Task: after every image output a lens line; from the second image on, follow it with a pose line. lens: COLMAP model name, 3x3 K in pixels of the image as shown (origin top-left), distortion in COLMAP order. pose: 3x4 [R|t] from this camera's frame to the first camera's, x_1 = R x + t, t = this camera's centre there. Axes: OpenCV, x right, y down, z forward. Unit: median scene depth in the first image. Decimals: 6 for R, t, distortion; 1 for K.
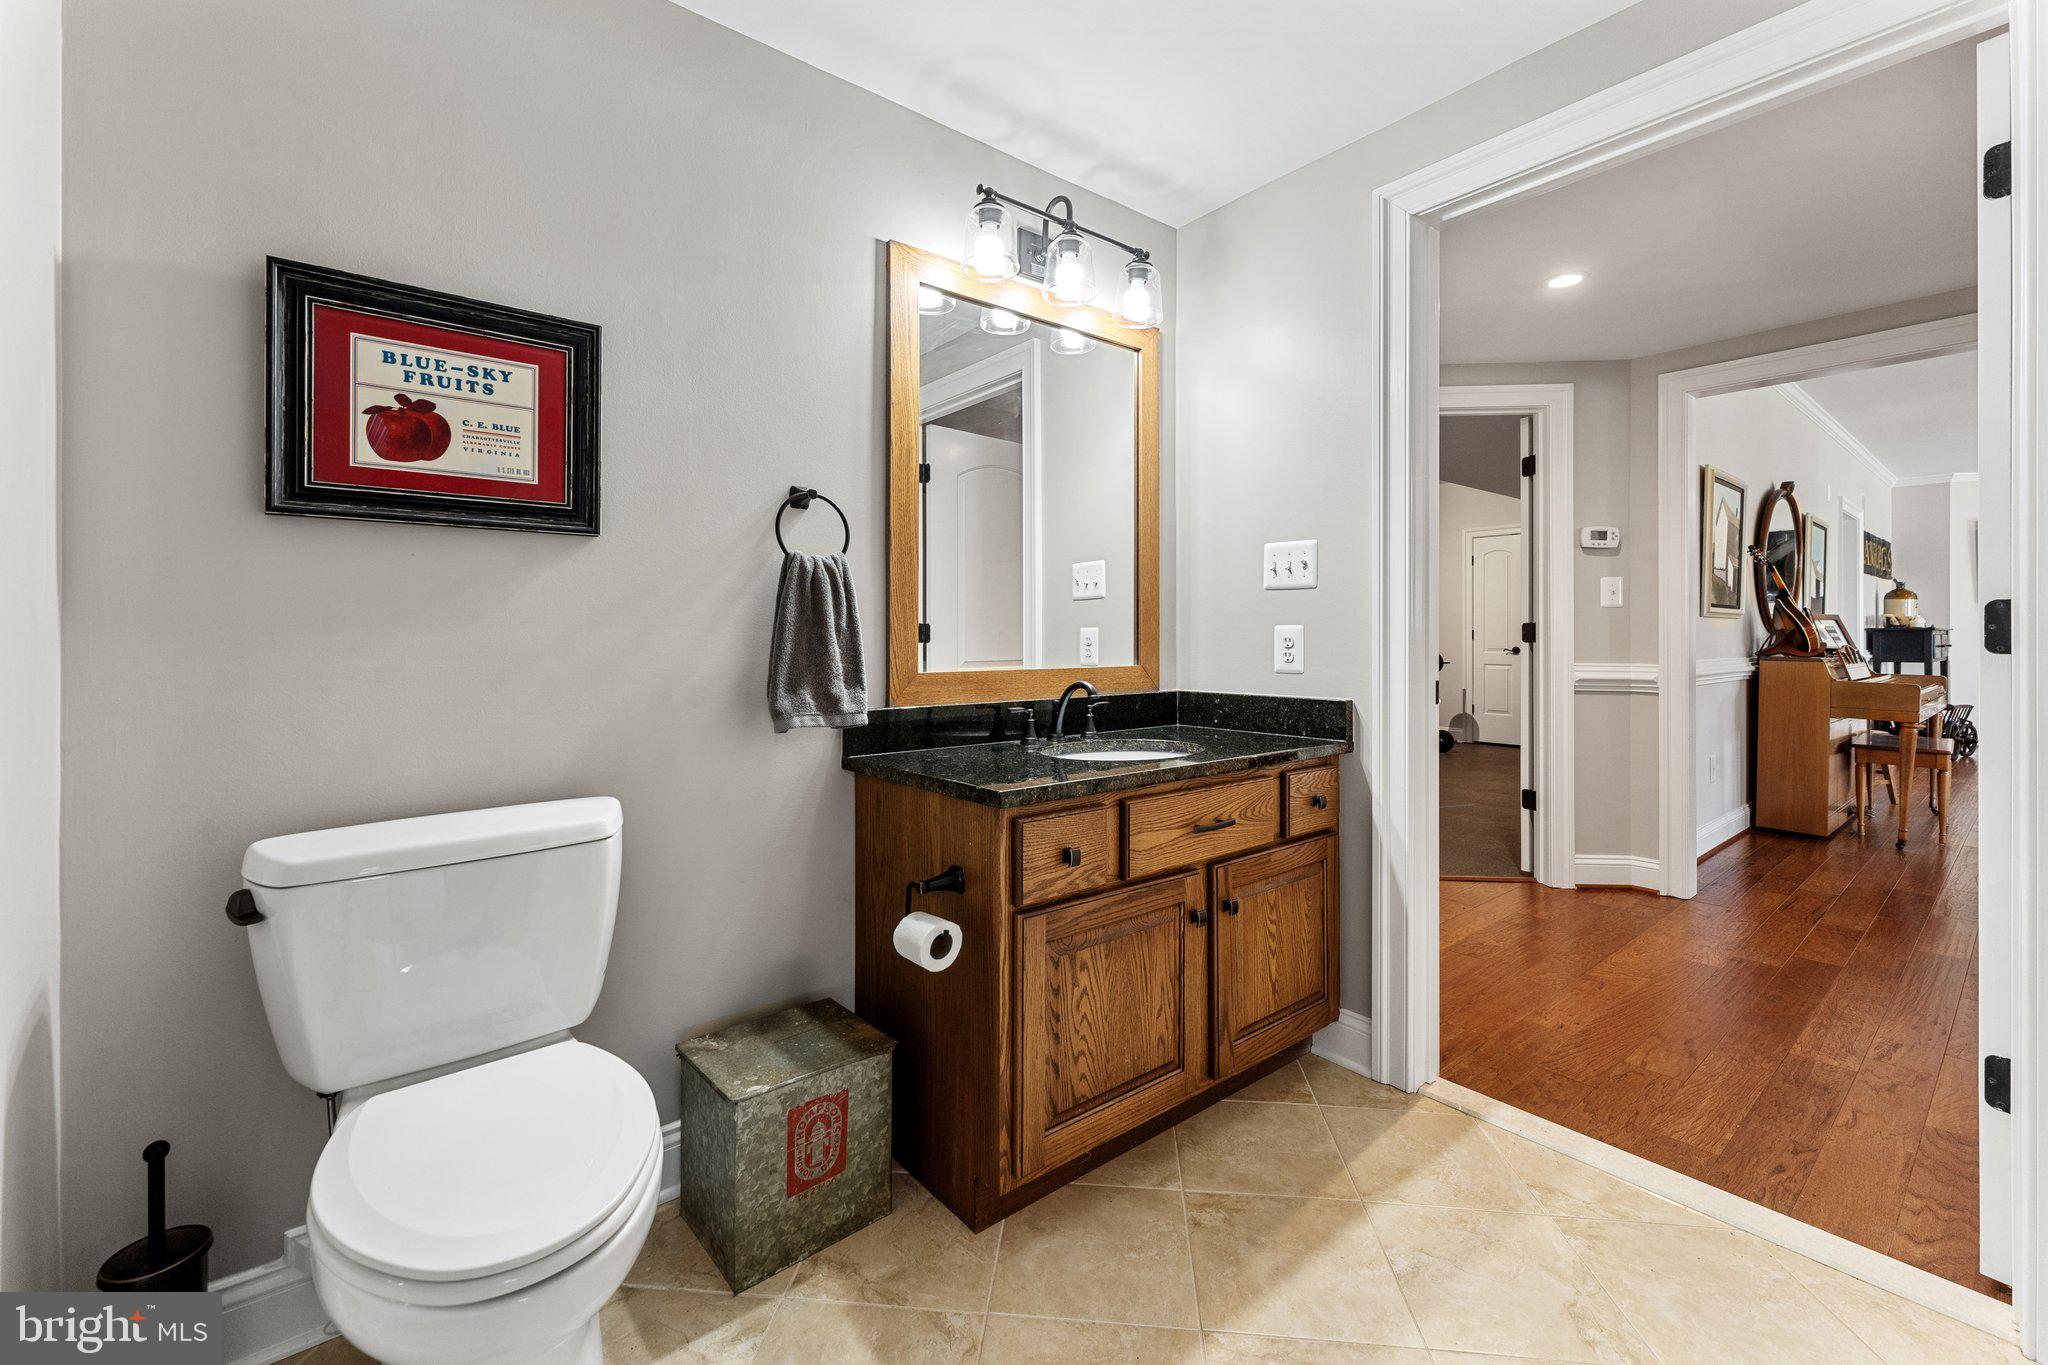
lens RADIAL K [[832.2, 0, 1020.3], [0, 832.2, 631.4], [0, 0, 1]] dist [-0.001068, 0.000331]
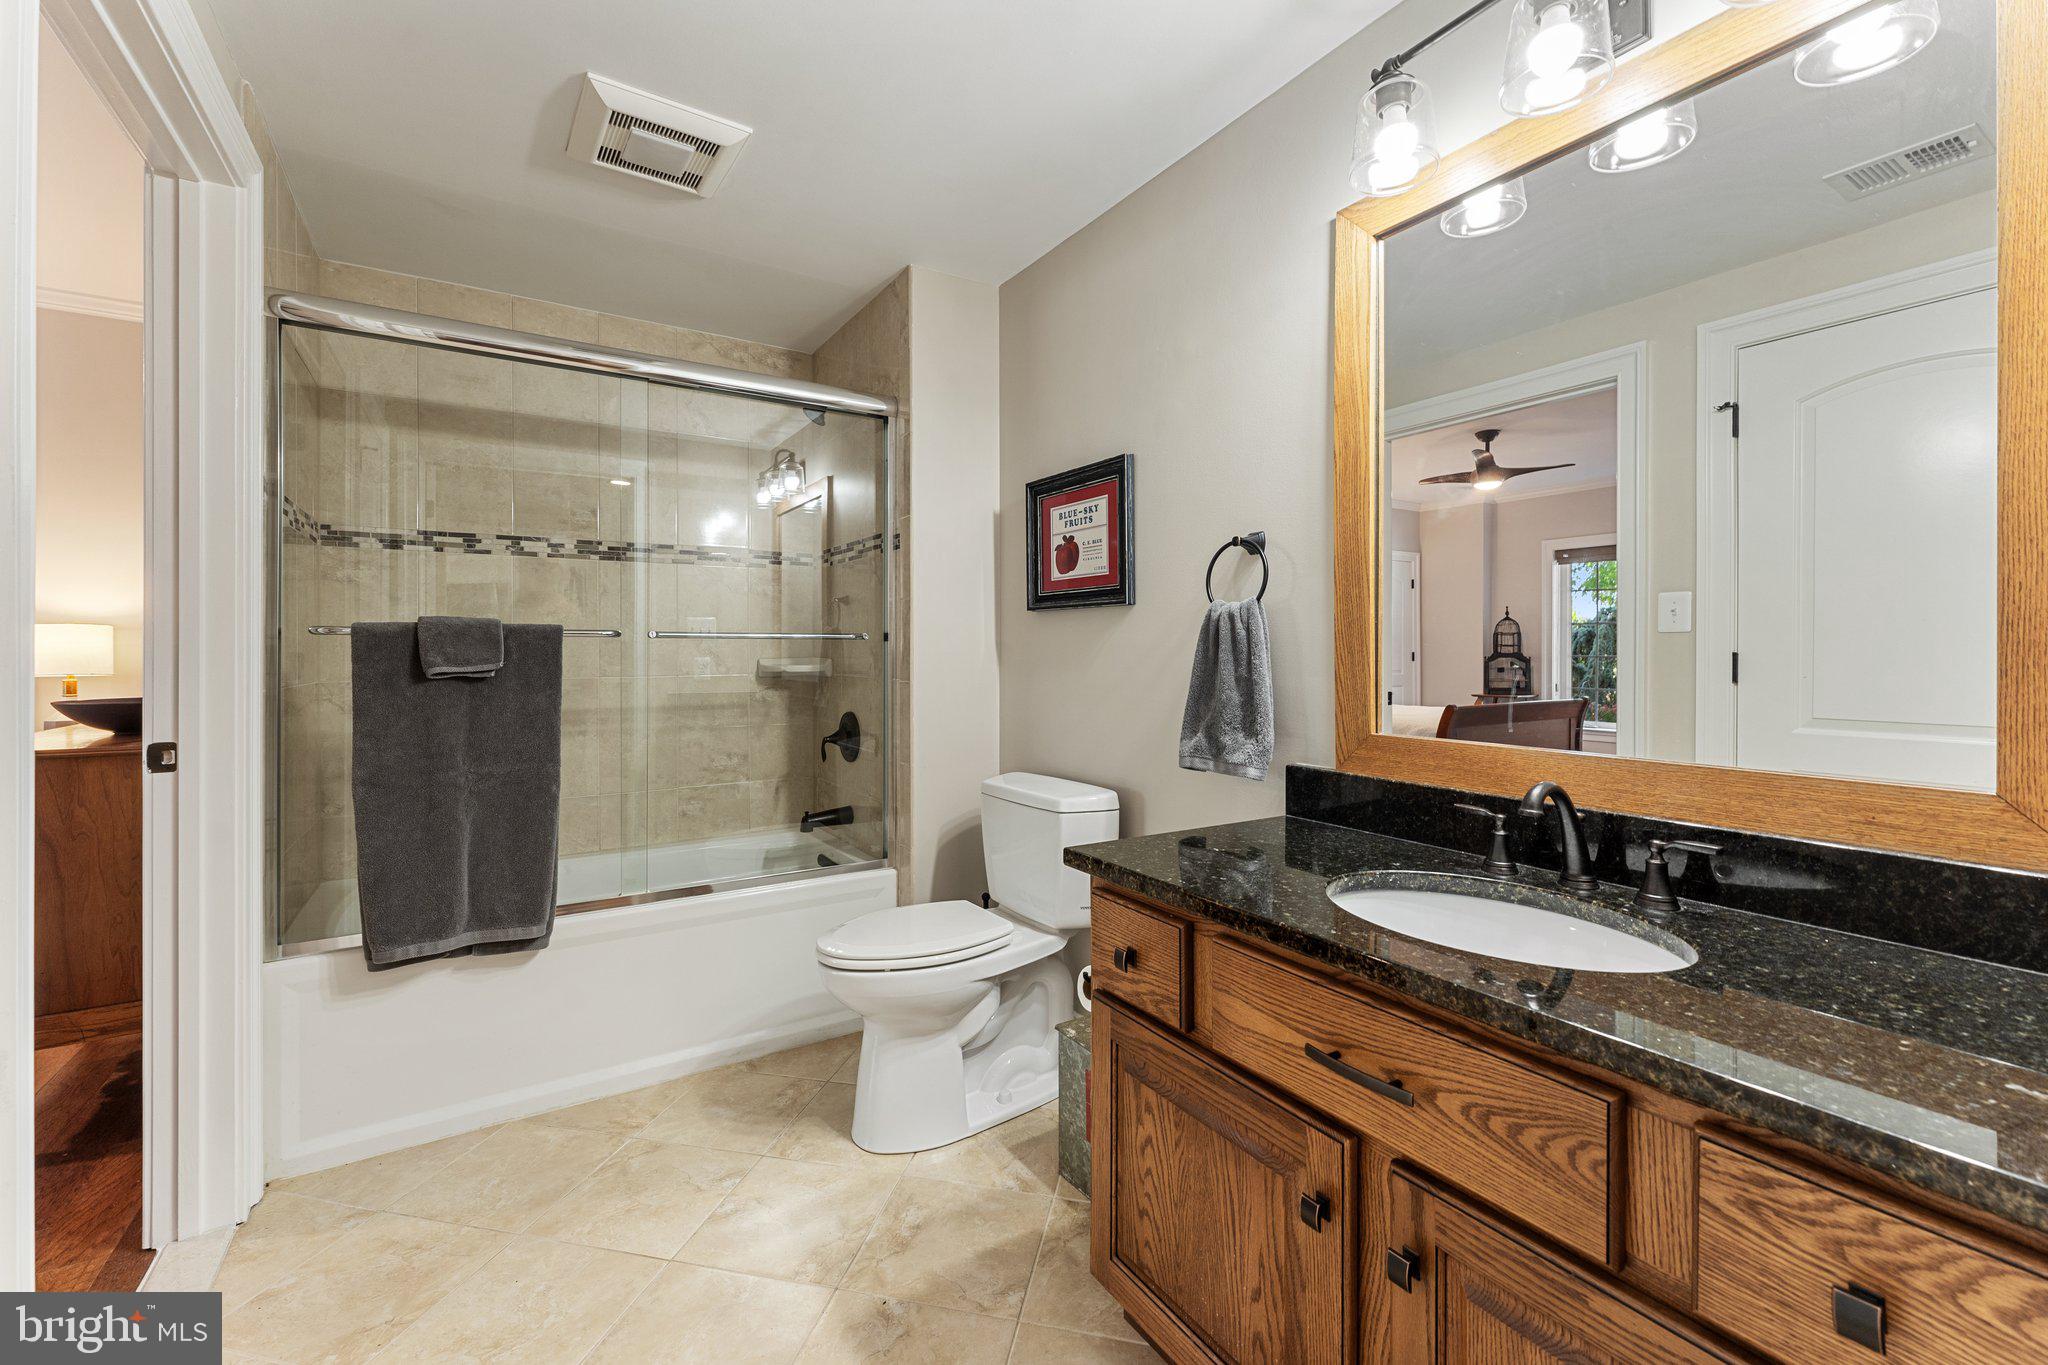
lens RADIAL K [[832.2, 0, 1026.0], [0, 832.2, 648.9], [0, 0, 1]] dist [-0.001068, 0.000331]
pose [[-0.099599, -0.001382, -0.995027, 0.872271], [0.002544, 0.999995, -0.001644, -0.037990], [0.995024, -0.002695, -0.099595, 0.948545]]
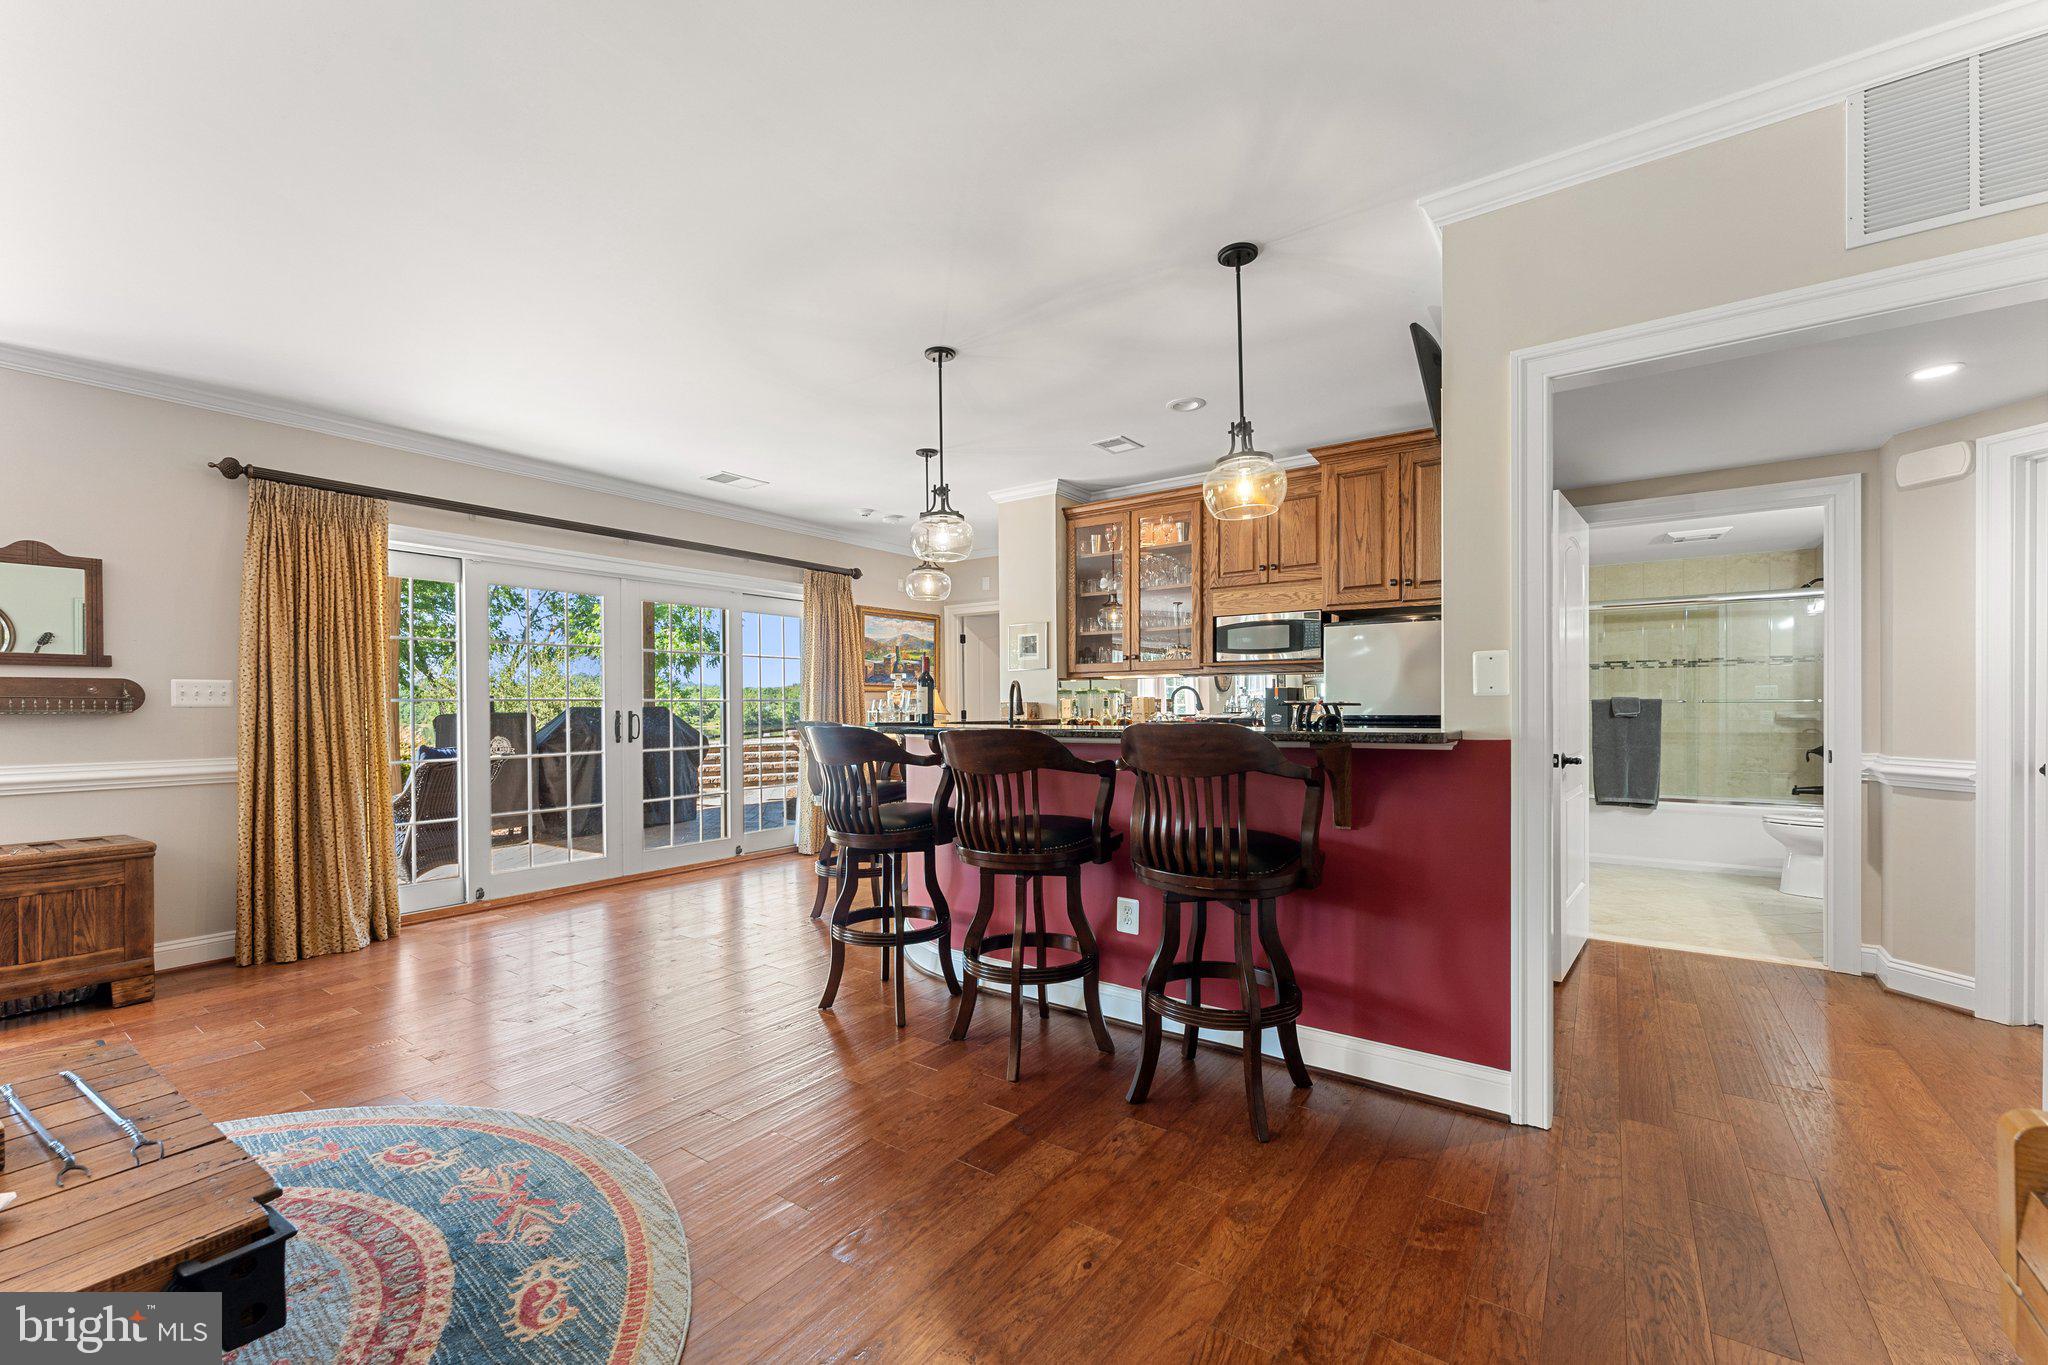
lens RADIAL K [[832.2, 0, 1009.7], [0, 832.2, 713.7], [0, 0, 1]] dist [-0.001068, 0.000331]
pose [[-0.963661, 0.007155, -0.267033, 3.730875], [0.005693, 0.999964, 0.006249, -0.054371], [0.267068, 0.004501, -0.963667, 3.113645]]
